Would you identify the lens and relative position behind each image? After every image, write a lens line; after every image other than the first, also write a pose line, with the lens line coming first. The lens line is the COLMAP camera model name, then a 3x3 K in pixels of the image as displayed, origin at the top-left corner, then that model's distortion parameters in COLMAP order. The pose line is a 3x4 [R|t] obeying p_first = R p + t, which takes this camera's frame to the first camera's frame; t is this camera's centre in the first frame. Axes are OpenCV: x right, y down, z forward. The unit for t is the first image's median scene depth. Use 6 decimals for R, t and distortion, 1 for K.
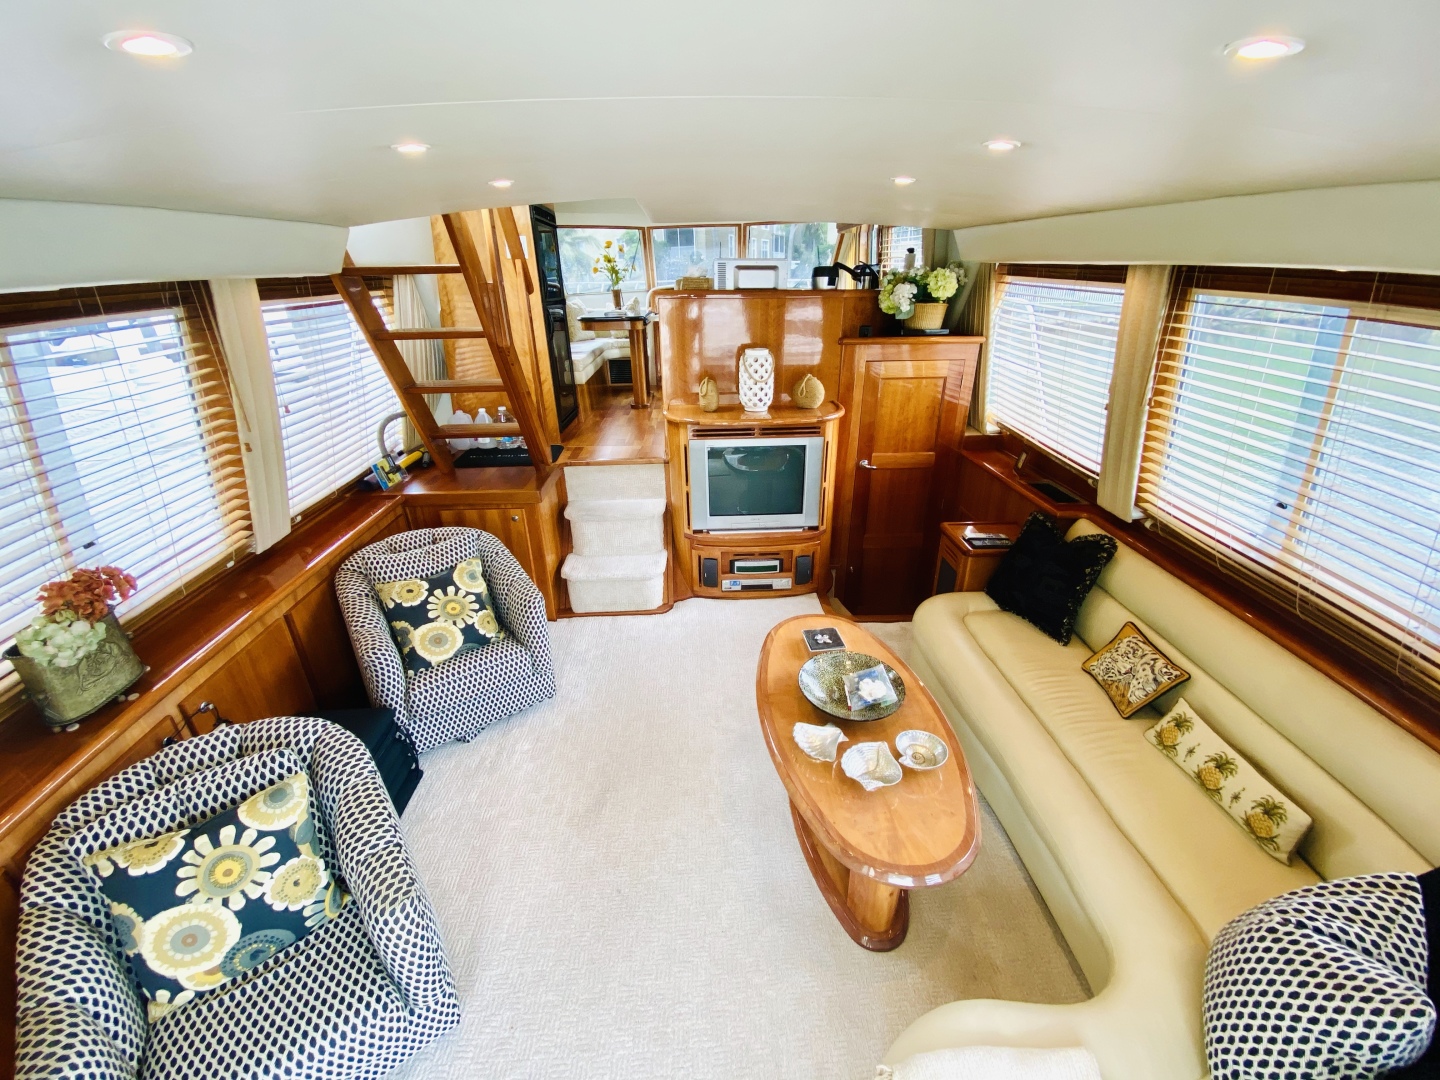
lens RADIAL K [[610.5, 0, 721.2], [0, 610.5, 546.9], [0, 0, 1]] dist [0.000354, -0.000309]
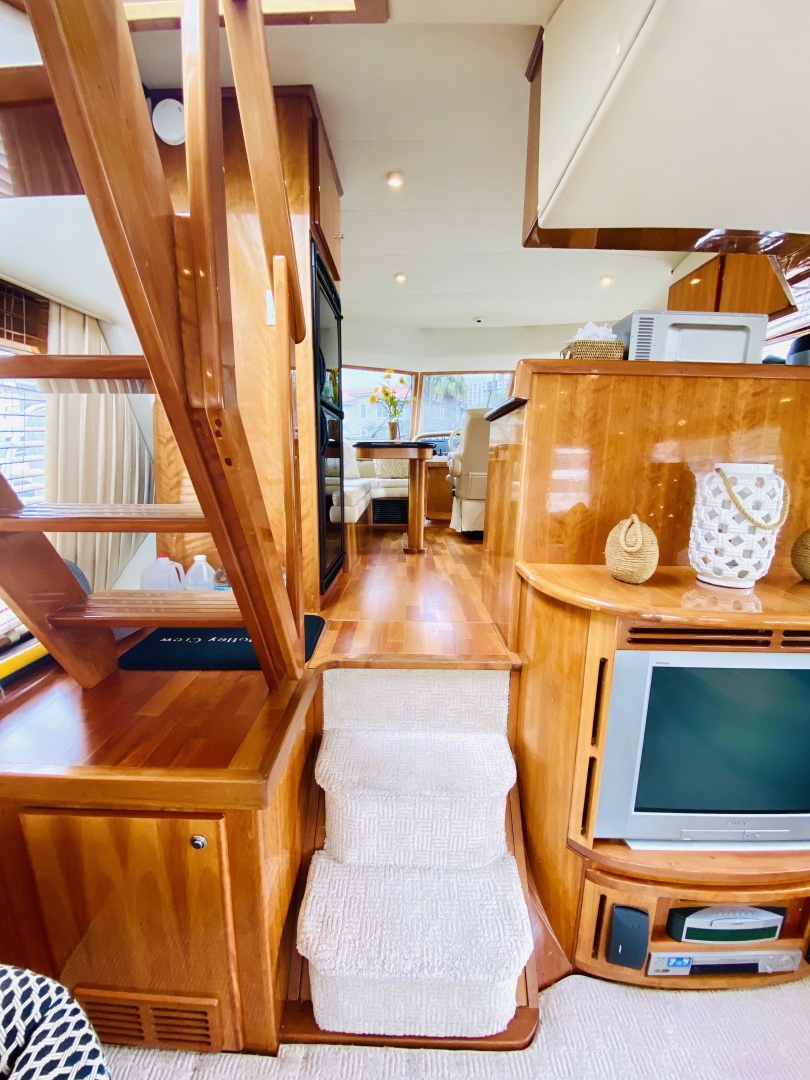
lens RADIAL K [[457.8, 0, 405.7], [0, 457.8, 507.4], [0, 0, 1]] dist [0.000354, -0.000309]
pose [[0.998416, 0.026183, -0.049792, -0.168661], [-0.039723, 0.954852, -0.294413, -0.150874], [0.039835, 0.295924, 0.954380, 0.572817]]
